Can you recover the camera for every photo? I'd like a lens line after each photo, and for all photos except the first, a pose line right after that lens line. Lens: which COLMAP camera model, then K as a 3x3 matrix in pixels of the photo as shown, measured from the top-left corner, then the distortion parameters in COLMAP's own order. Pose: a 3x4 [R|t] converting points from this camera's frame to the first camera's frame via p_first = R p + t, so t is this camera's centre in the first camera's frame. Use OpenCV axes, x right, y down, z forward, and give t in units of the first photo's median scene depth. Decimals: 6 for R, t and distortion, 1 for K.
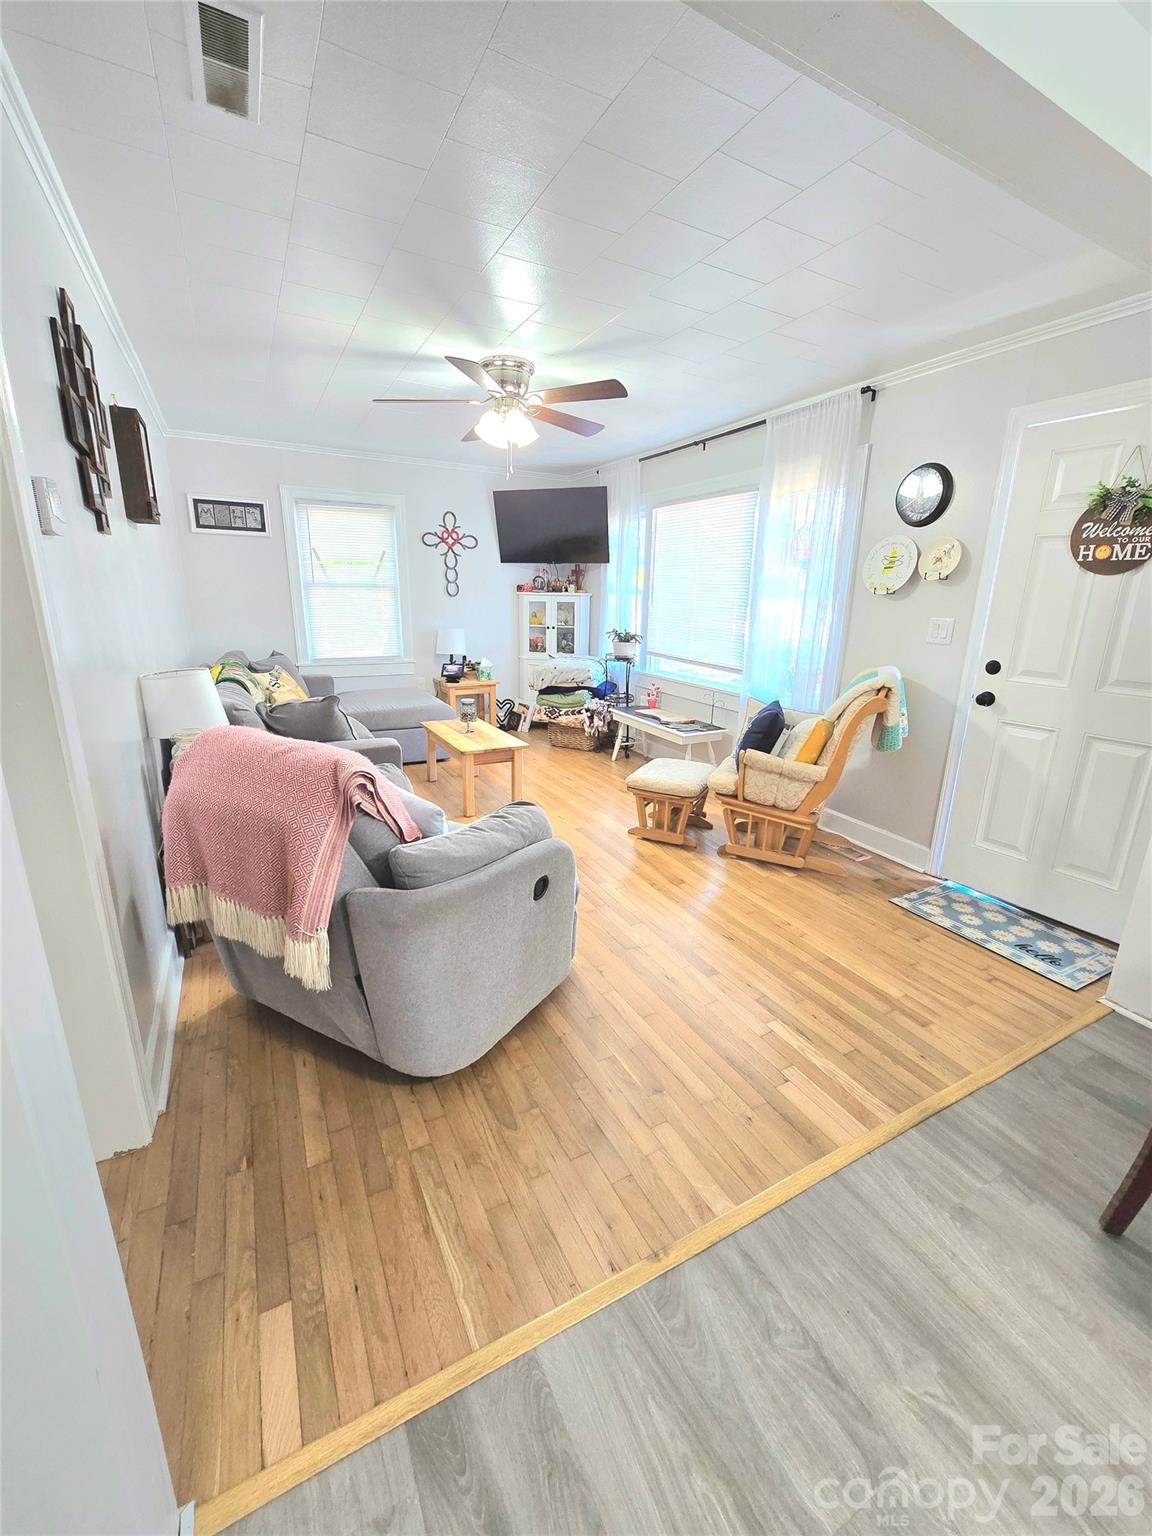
lens RADIAL K [[625.7, 0, 578.6], [0, 625.7, 768.4], [0, 0, 1]] dist [0.000036, 0.000076]
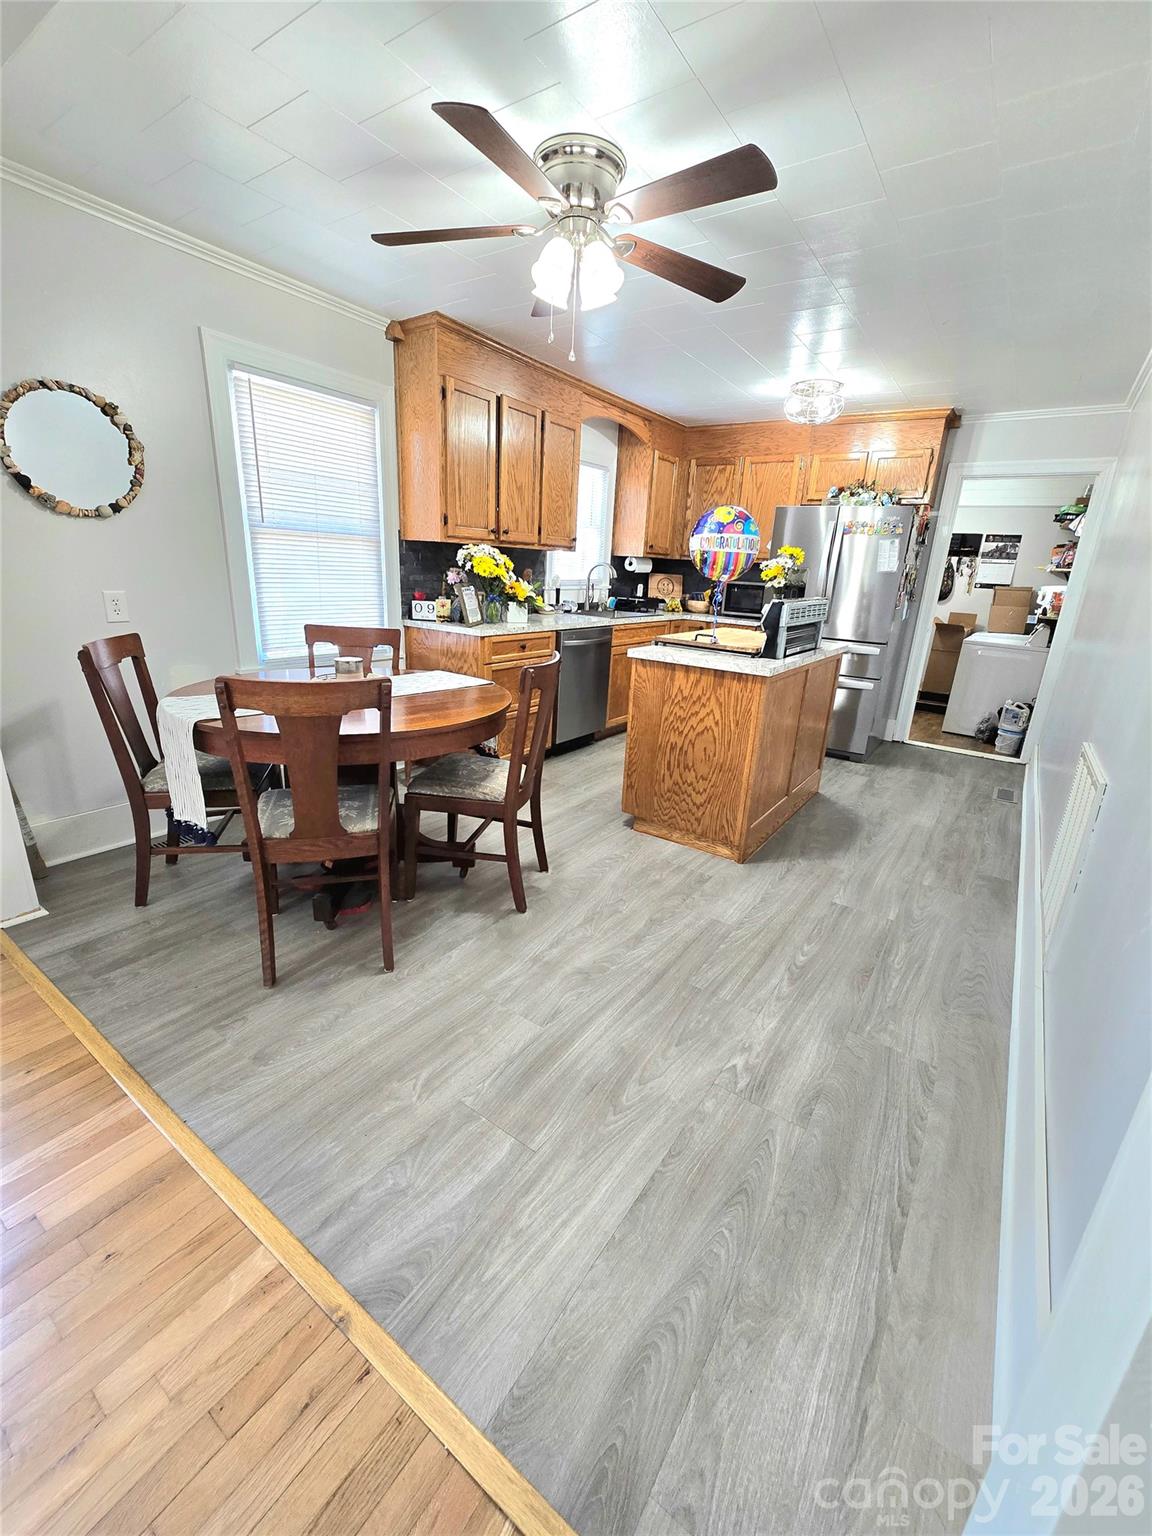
lens RADIAL K [[625.7, 0, 577.8], [0, 625.7, 765.3], [0, 0, 1]] dist [0.000036, 0.000076]
pose [[-0.451856, -0.312479, 0.835574, -0.437452], [0.178503, 0.886034, 0.427879, -0.147610], [-0.874050, 0.342492, -0.344581, 0.706892]]
